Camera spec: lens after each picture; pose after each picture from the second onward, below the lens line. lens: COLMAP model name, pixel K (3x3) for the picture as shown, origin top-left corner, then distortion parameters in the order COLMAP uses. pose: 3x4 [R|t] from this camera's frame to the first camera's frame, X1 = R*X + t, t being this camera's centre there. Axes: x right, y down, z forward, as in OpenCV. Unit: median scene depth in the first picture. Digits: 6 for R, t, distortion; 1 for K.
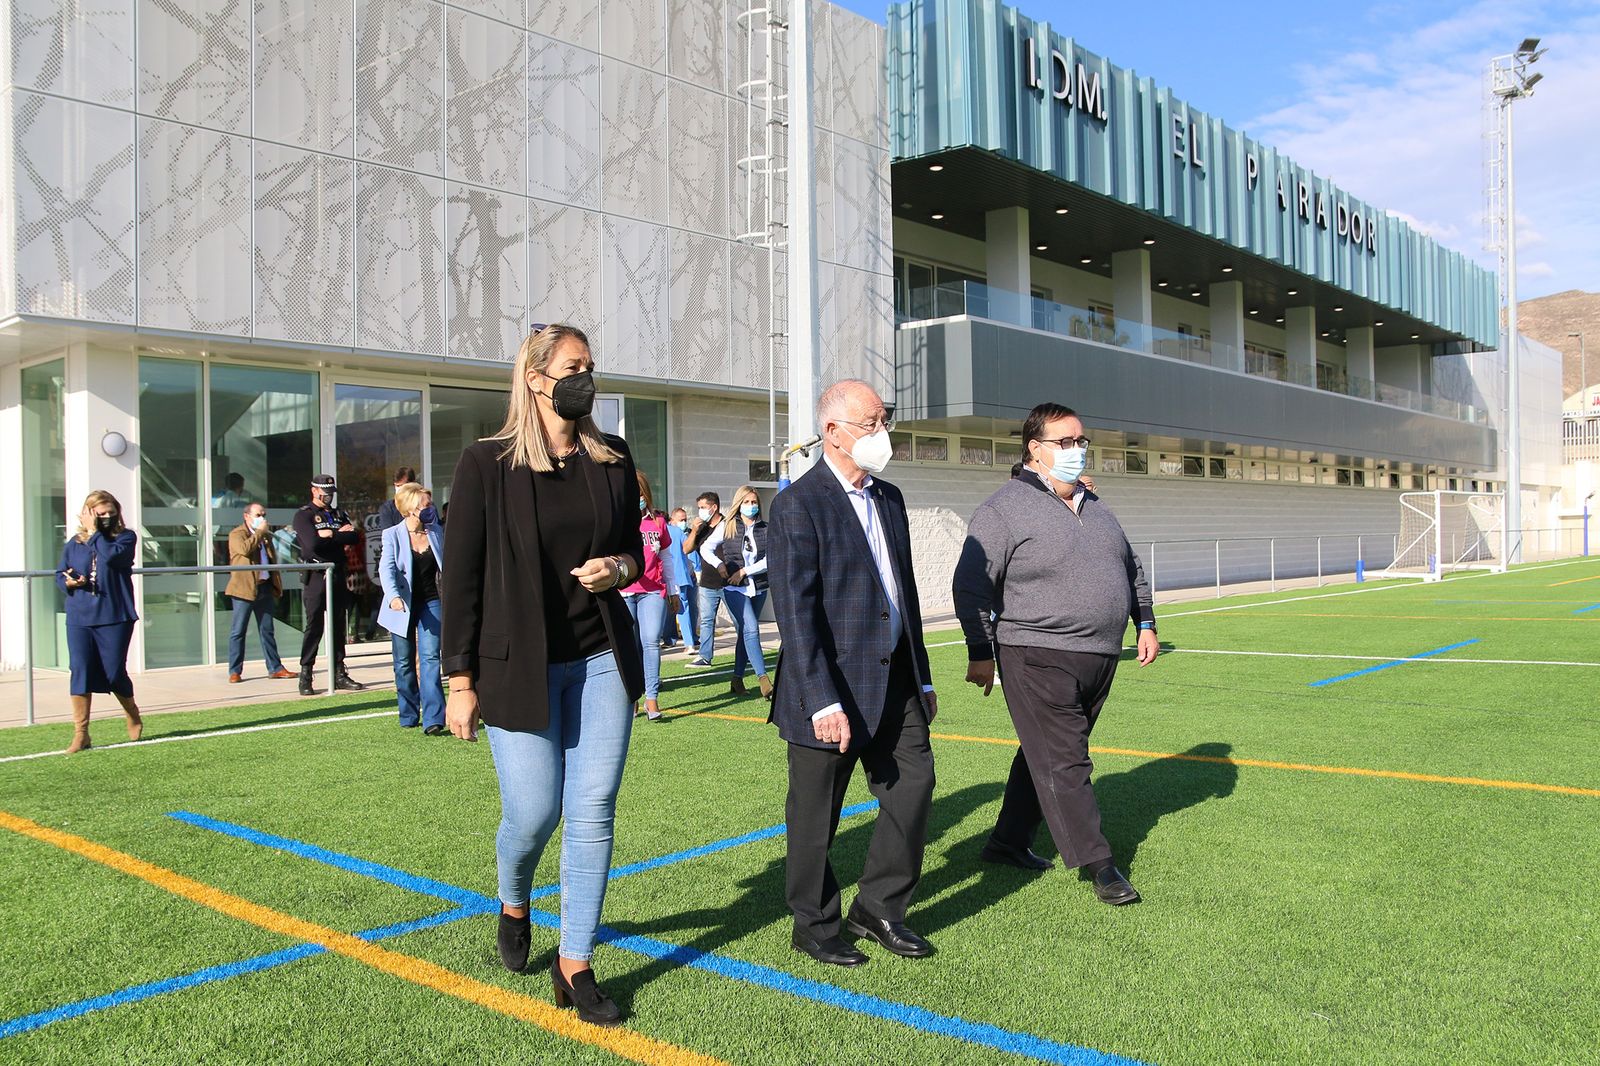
lens RADIAL K [[1372.0, 0, 800.6], [0, 1372.0, 549.4], [0, 0, 1]] dist [-0.115768, 0.111941]
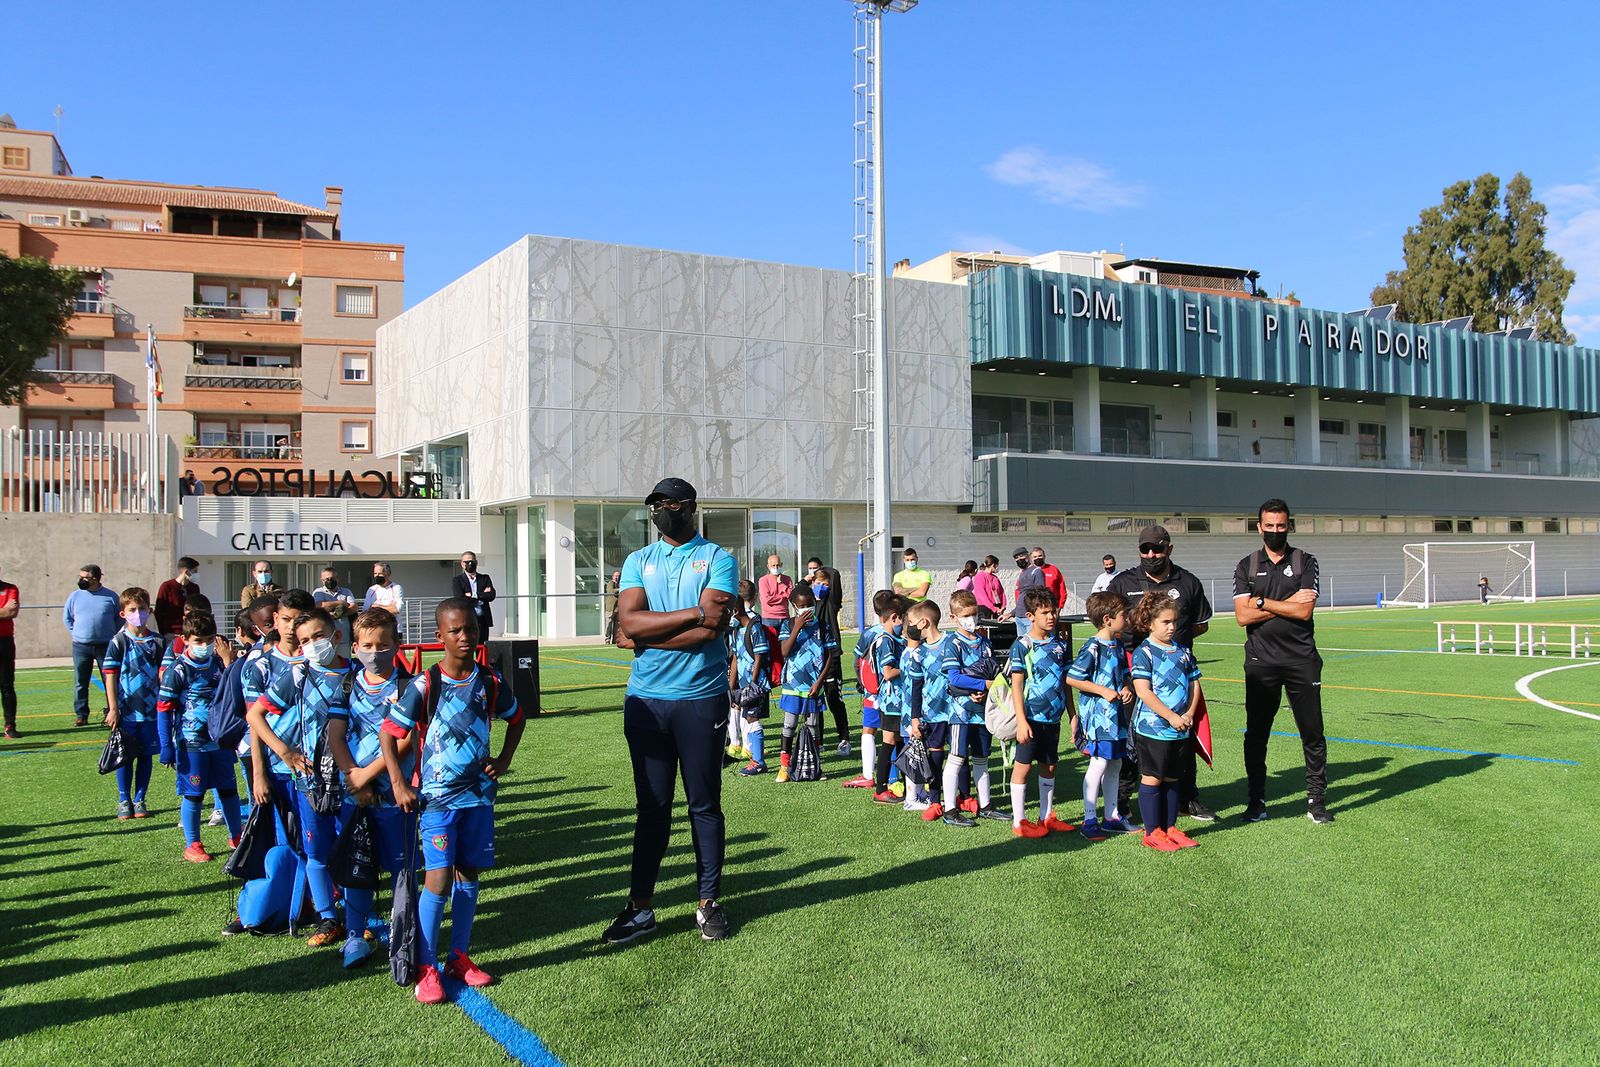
lens RADIAL K [[1438.9, 0, 811.2], [0, 1438.9, 548.6], [0, 0, 1]] dist [-0.096136, 0.100873]
pose [[0.955007, -0.001251, -0.296580, 0.518943], [-0.003698, 0.999863, -0.016124, -0.020441], [0.296559, 0.016496, 0.954872, -1.021527]]
